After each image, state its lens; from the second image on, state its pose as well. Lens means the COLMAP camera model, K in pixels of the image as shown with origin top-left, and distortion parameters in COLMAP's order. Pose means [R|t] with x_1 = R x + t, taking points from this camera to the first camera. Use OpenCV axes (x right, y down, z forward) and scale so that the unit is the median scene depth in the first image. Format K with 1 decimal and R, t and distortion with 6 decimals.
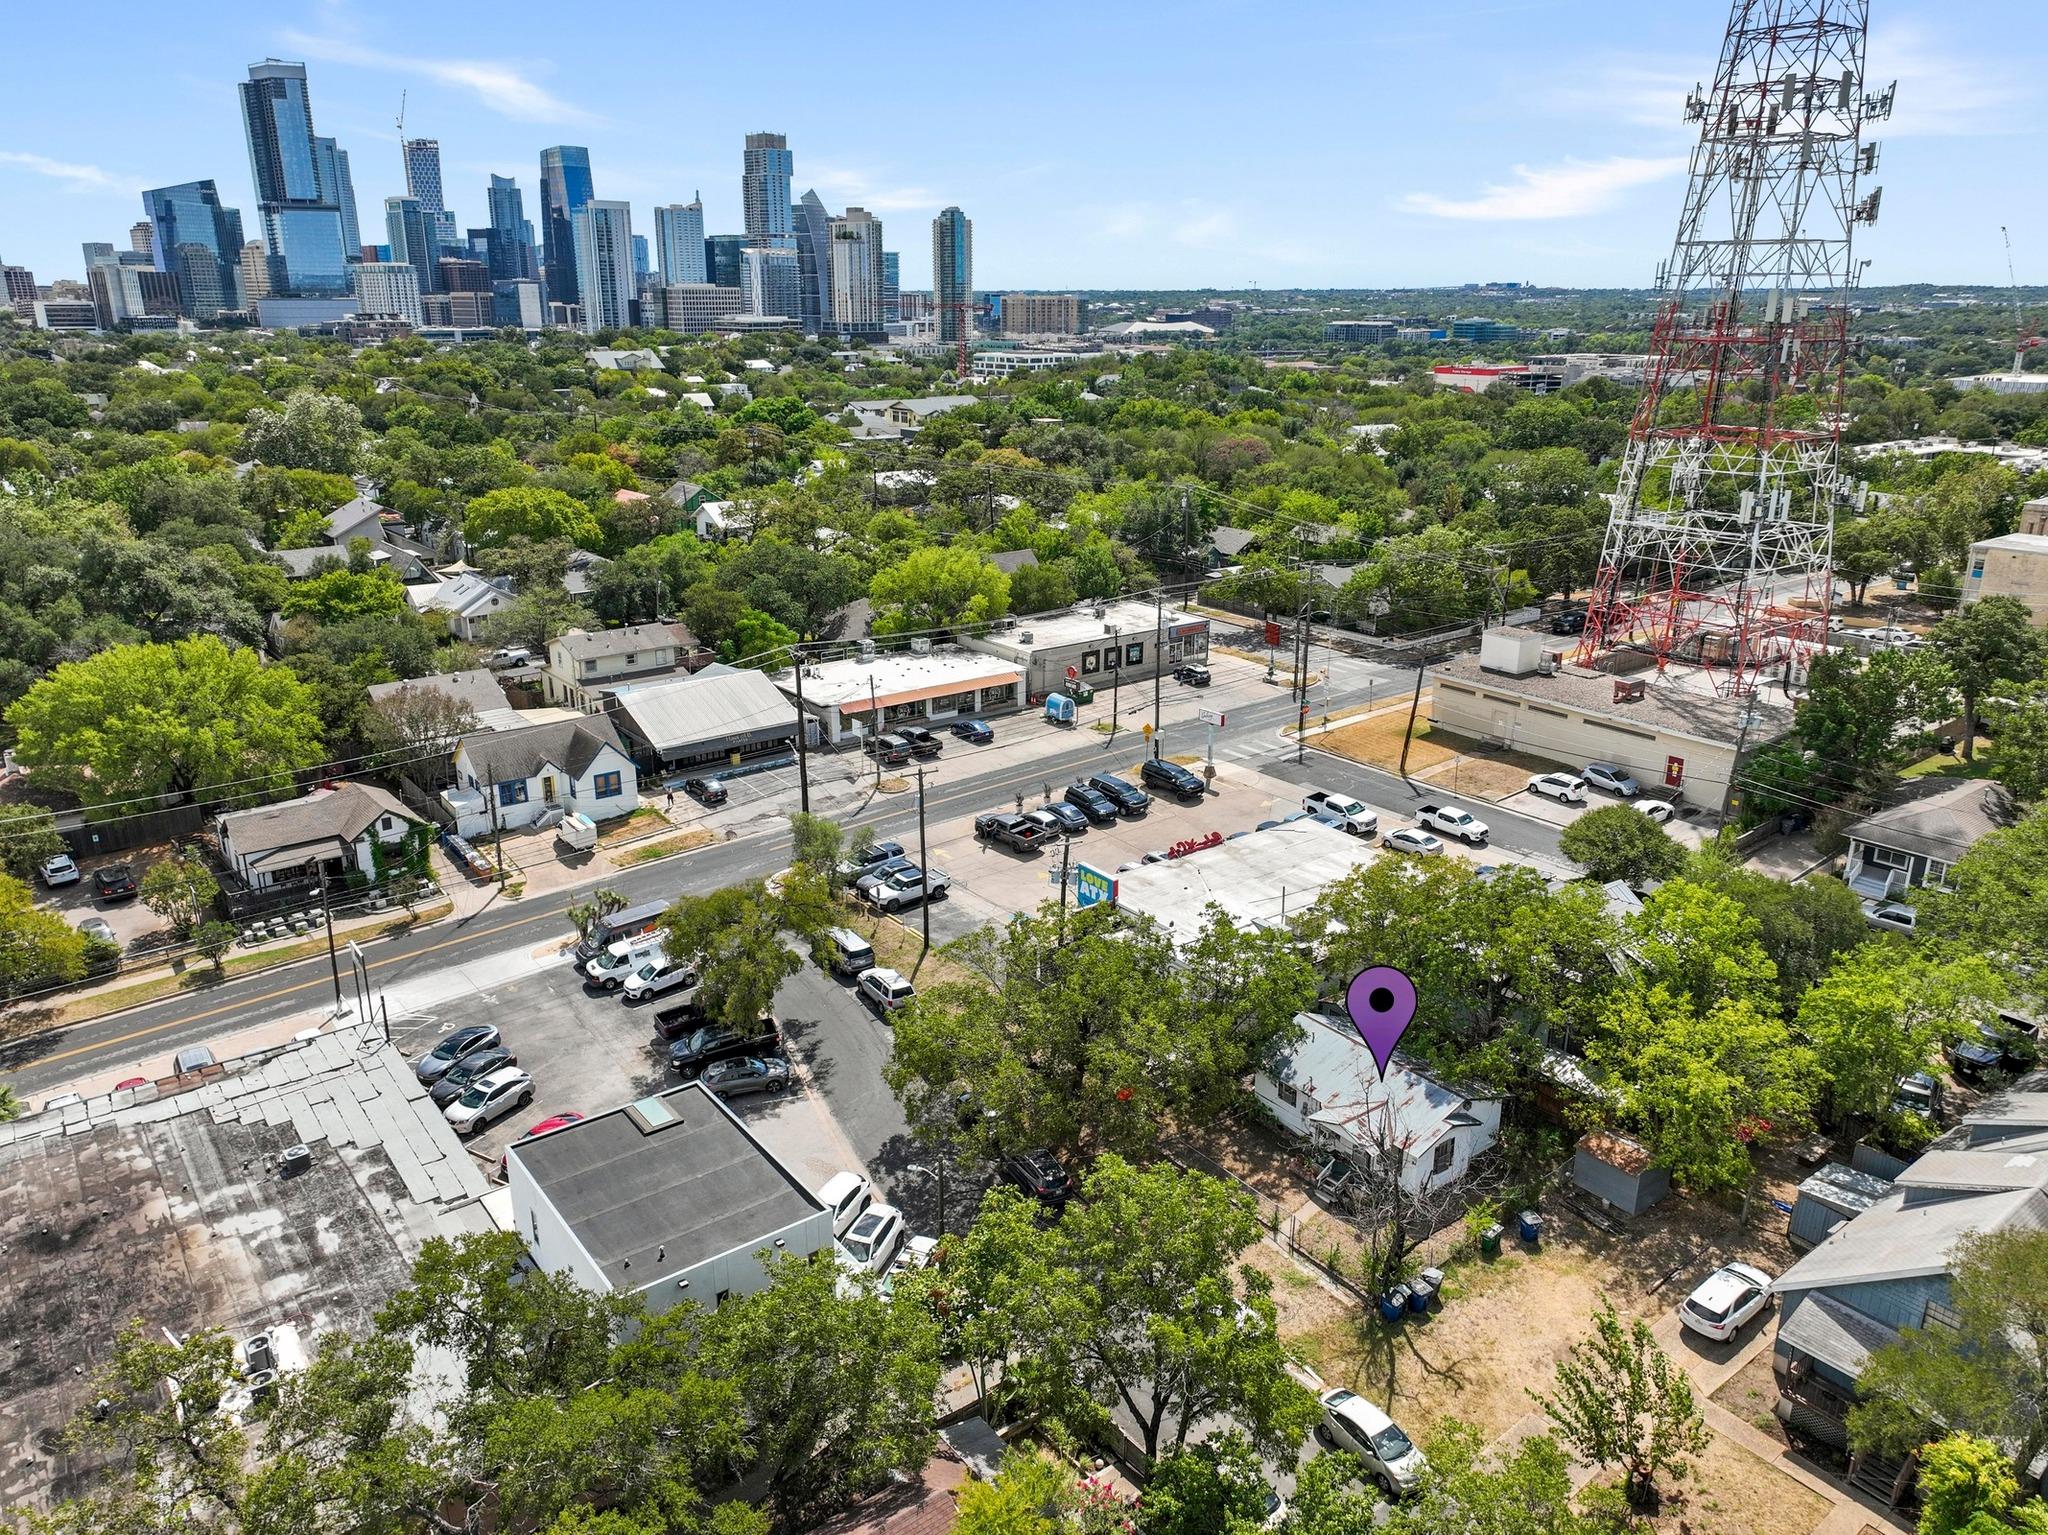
lens RADIAL K [[1427.1, 0, 1011.9], [0, 1427.1, 765.3], [0, 0, 1]] dist [0.000121, -0.001884]
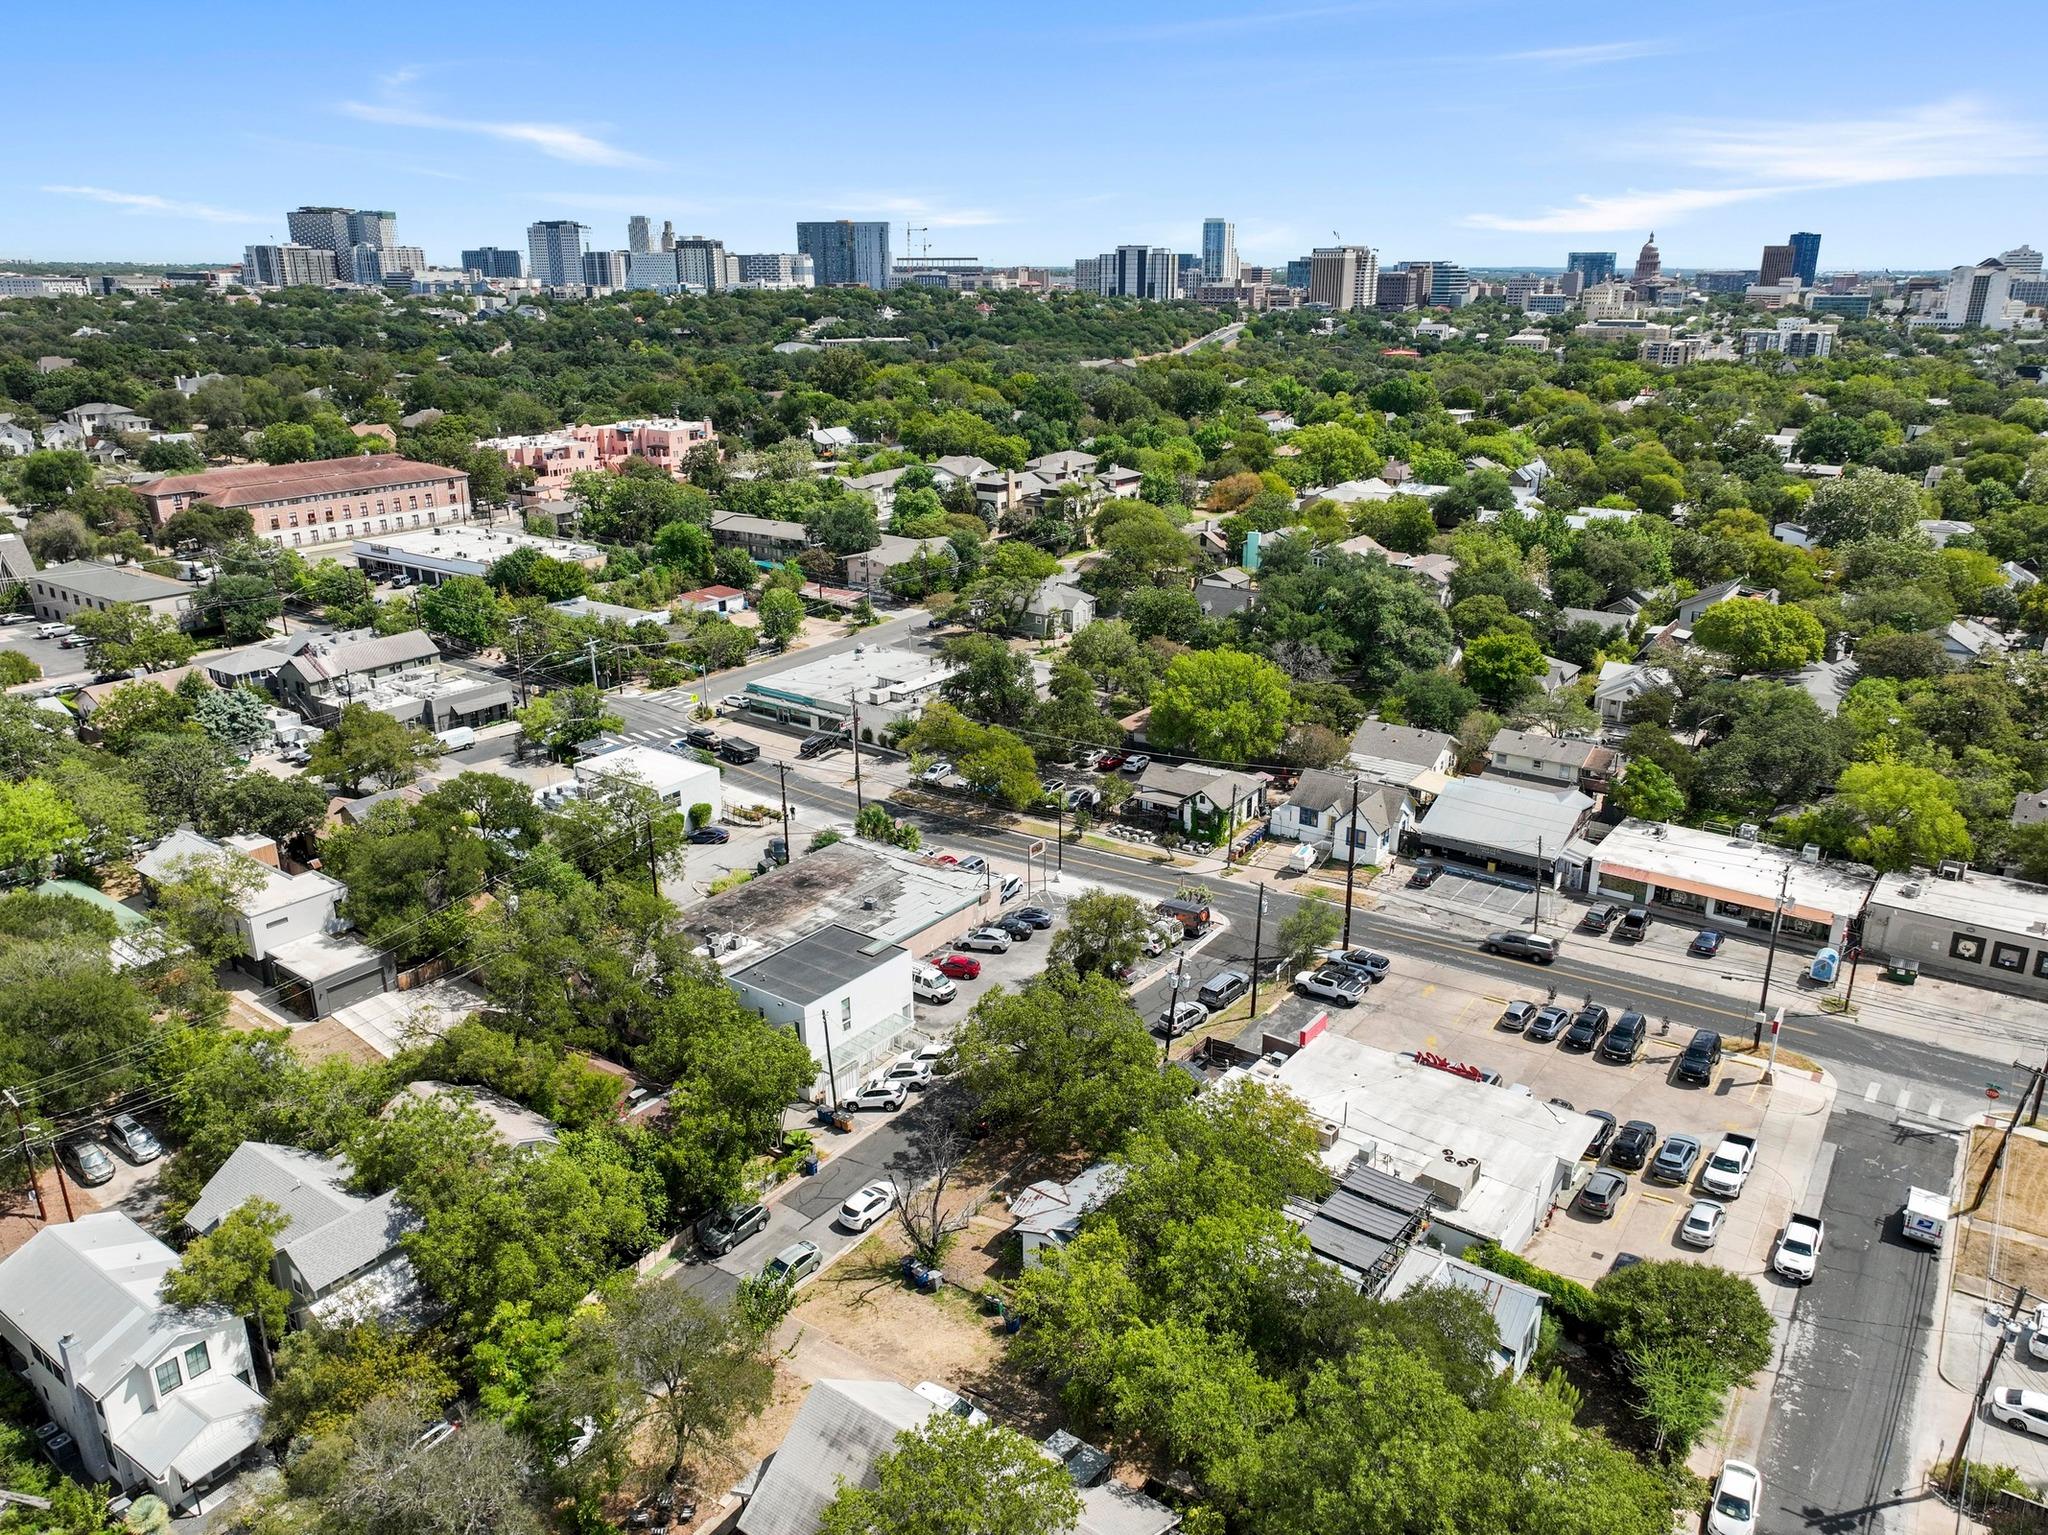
lens RADIAL K [[1427.1, 0, 1011.9], [0, 1427.1, 765.3], [0, 0, 1]] dist [0.000121, -0.001884]
pose [[0.269204, 0.305273, -0.913421, 0.742301], [-0.292387, 0.929575, 0.224499, -0.230831], [0.917627, 0.206636, 0.339504, 0.247076]]
